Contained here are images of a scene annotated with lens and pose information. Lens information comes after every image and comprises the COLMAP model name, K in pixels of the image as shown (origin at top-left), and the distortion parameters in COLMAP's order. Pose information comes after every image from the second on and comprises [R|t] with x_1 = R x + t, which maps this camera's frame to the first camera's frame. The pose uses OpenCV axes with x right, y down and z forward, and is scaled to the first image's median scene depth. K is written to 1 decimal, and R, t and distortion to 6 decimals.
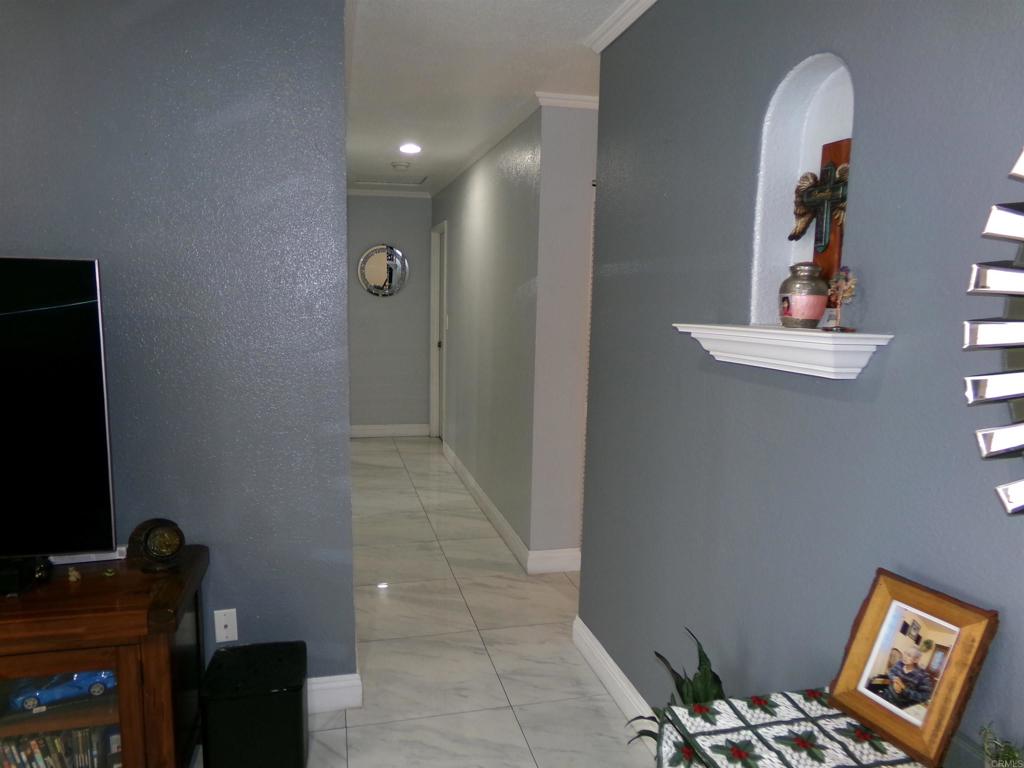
lens RADIAL K [[692.2, 0, 496.0], [0, 692.2, 395.9], [0, 0, 1]] dist [0.026302, -0.000160]
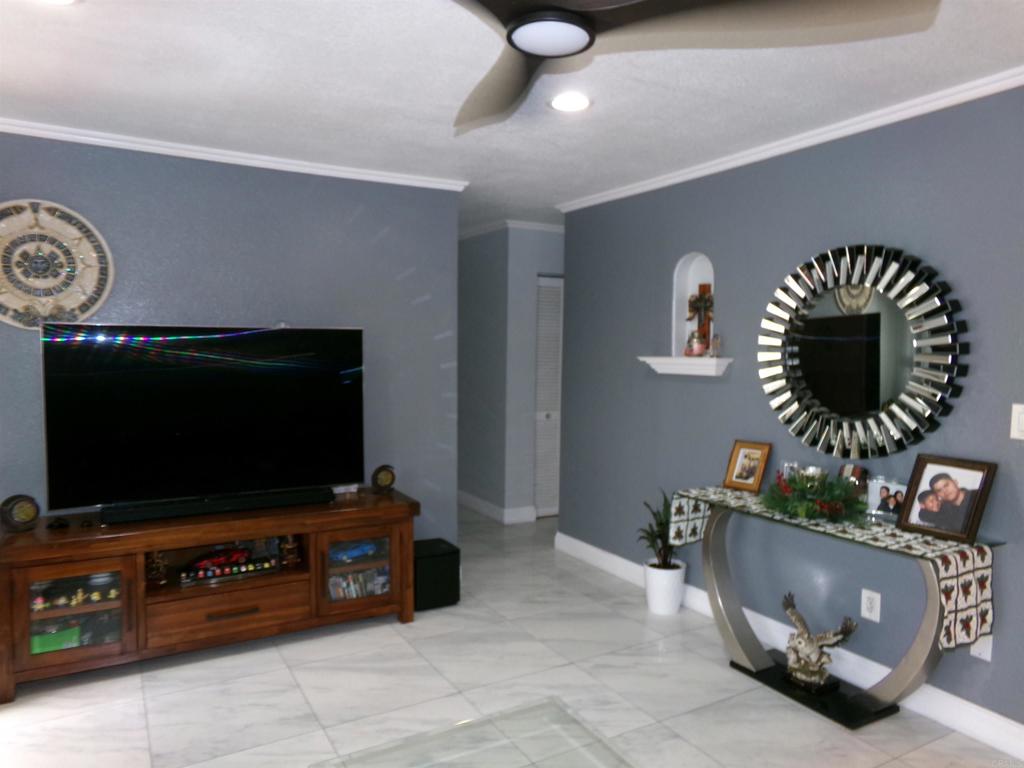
lens RADIAL K [[702.4, 0, 491.6], [0, 702.4, 395.9], [0, 0, 1]] dist [-0.111174, 0.179013]
pose [[0.962294, -0.031114, 0.270226, -0.751704], [0.047180, 0.997471, -0.053160, 0.110308], [-0.267888, 0.063905, 0.961328, -0.944071]]
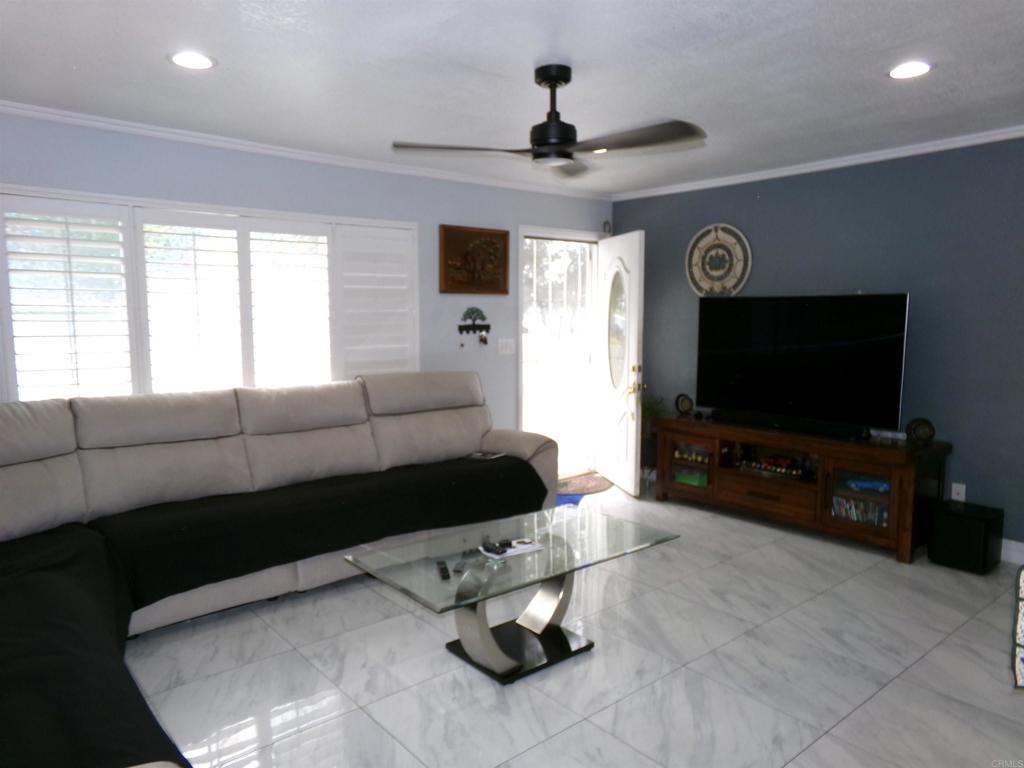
lens RADIAL K [[702.4, 0, 491.6], [0, 702.4, 395.9], [0, 0, 1]] dist [-0.111174, 0.179013]
pose [[0.426460, 0.086511, -0.900360, 0.831506], [-0.115295, 0.992495, 0.040754, 0.181916], [0.897128, 0.086427, 0.433234, -1.053572]]
